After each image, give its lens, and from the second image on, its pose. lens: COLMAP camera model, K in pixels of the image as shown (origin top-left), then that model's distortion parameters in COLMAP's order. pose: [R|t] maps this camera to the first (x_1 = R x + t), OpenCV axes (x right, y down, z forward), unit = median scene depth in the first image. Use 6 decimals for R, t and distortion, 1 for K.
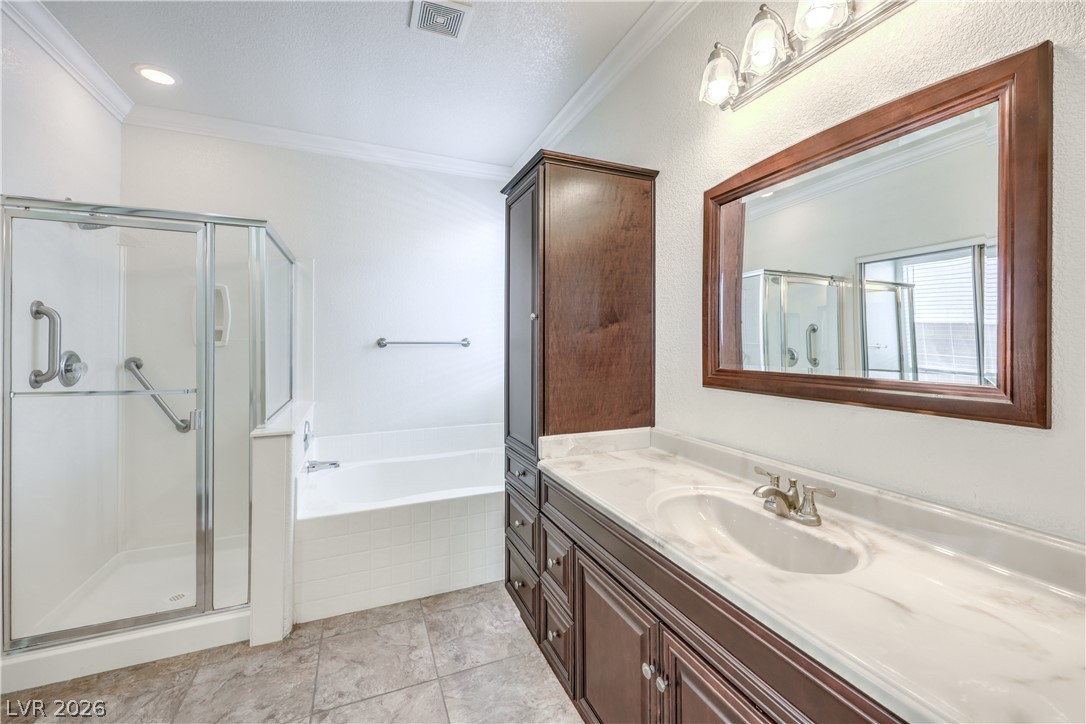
lens RADIAL K [[439.1, 0, 550.3], [0, 439.1, 359.0], [0, 0, 1]] dist [-0.002908, -0.000200]
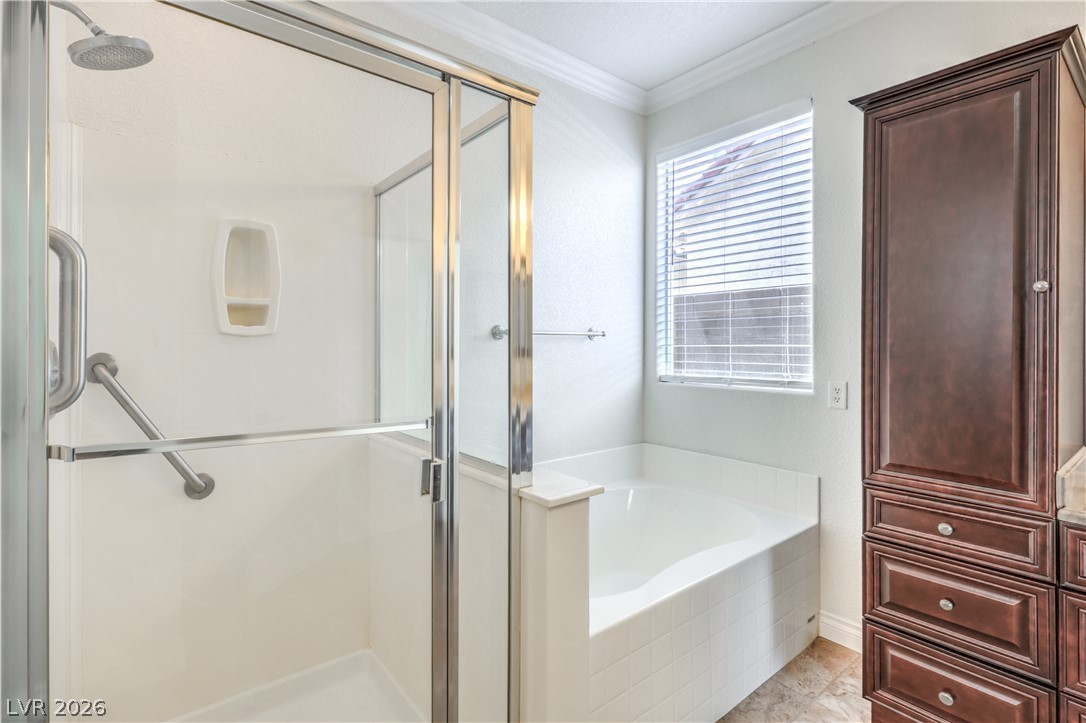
lens RADIAL K [[519.8, 0, 543.0], [0, 519.8, 361.5], [0, 0, 1]] dist [0.000613, 0.000077]
pose [[0.962465, -0.002678, 0.271392, -0.631155], [0.002199, 0.999995, 0.002067, 0.005553], [-0.271396, -0.001392, 0.962467, 0.296667]]
